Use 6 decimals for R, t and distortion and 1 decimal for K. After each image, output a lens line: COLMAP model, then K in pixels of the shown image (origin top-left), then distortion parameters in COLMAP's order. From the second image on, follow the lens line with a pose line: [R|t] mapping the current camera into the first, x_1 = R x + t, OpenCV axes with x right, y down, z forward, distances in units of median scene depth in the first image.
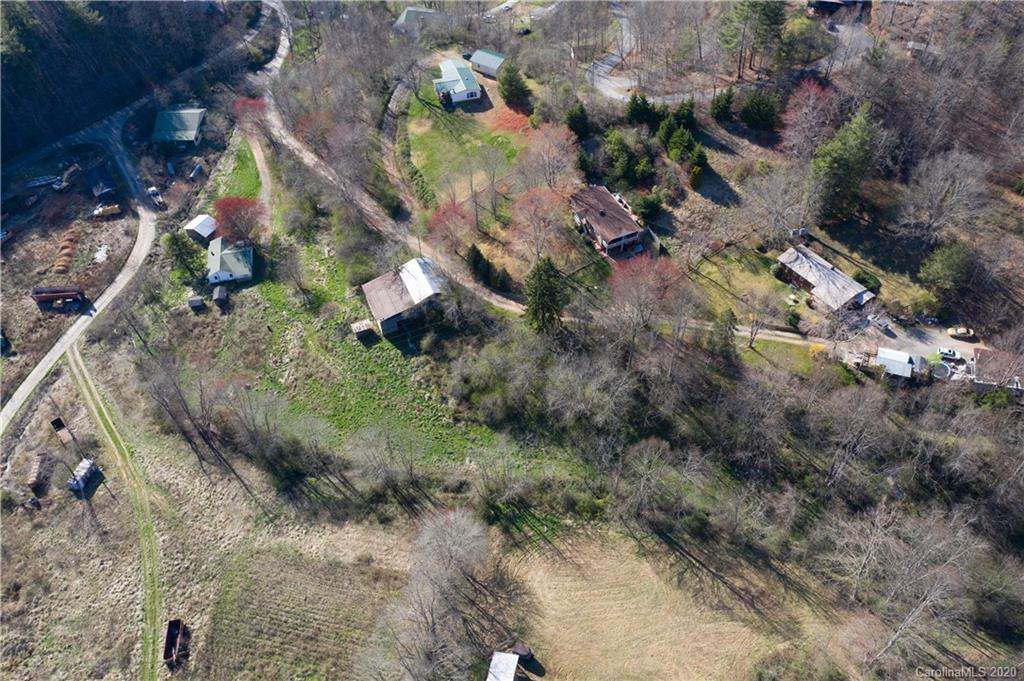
lens RADIAL K [[816.7, 0, 512.0], [0, 816.7, 340.5], [0, 0, 1]] dist [-0.016068, 0.005488]
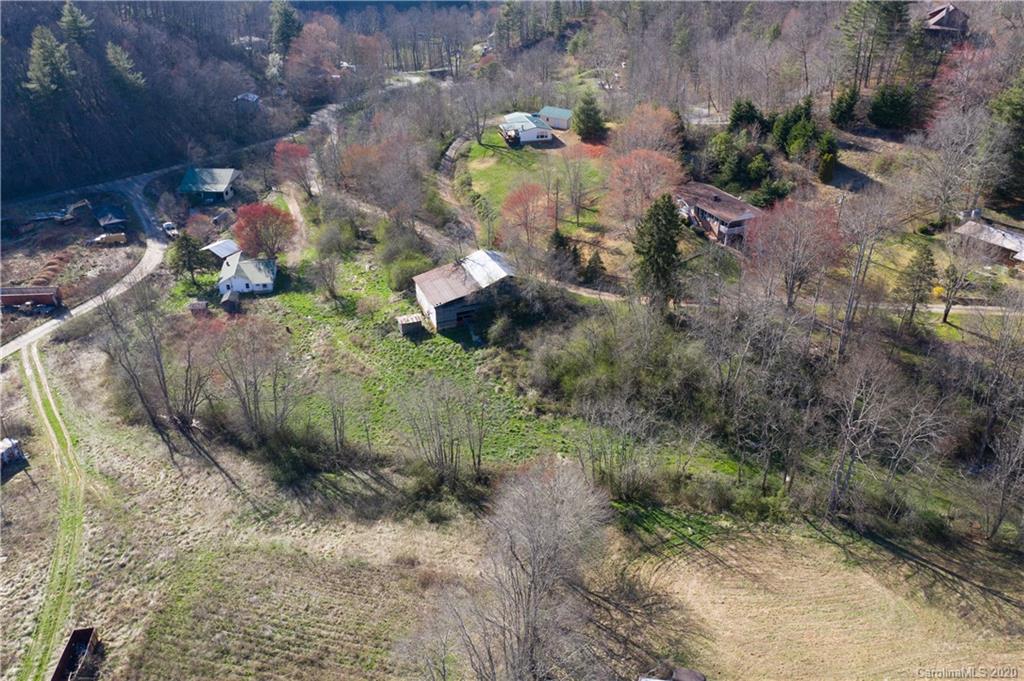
lens RADIAL K [[816.7, 0, 512.0], [0, 816.7, 340.5], [0, 0, 1]] dist [-0.016068, 0.005488]
pose [[0.999506, 0.026512, -0.016866, -0.080243], [-0.030563, 0.944932, -0.325837, 0.264605], [0.007299, 0.326191, 0.945276, 0.303598]]
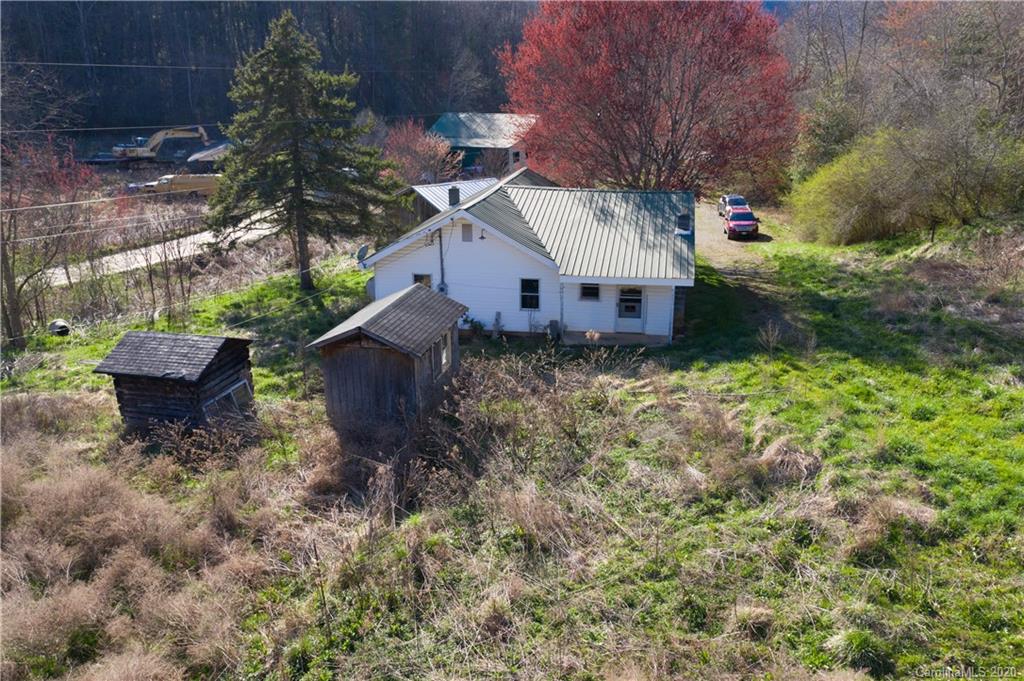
lens RADIAL K [[816.7, 0, 512.0], [0, 816.7, 340.5], [0, 0, 1]] dist [-0.016068, 0.005488]
pose [[0.925400, 0.117572, -0.360294, -0.349619], [-0.278917, 0.854914, -0.437409, -0.016116], [0.256593, 0.505271, 0.823930, 1.047066]]
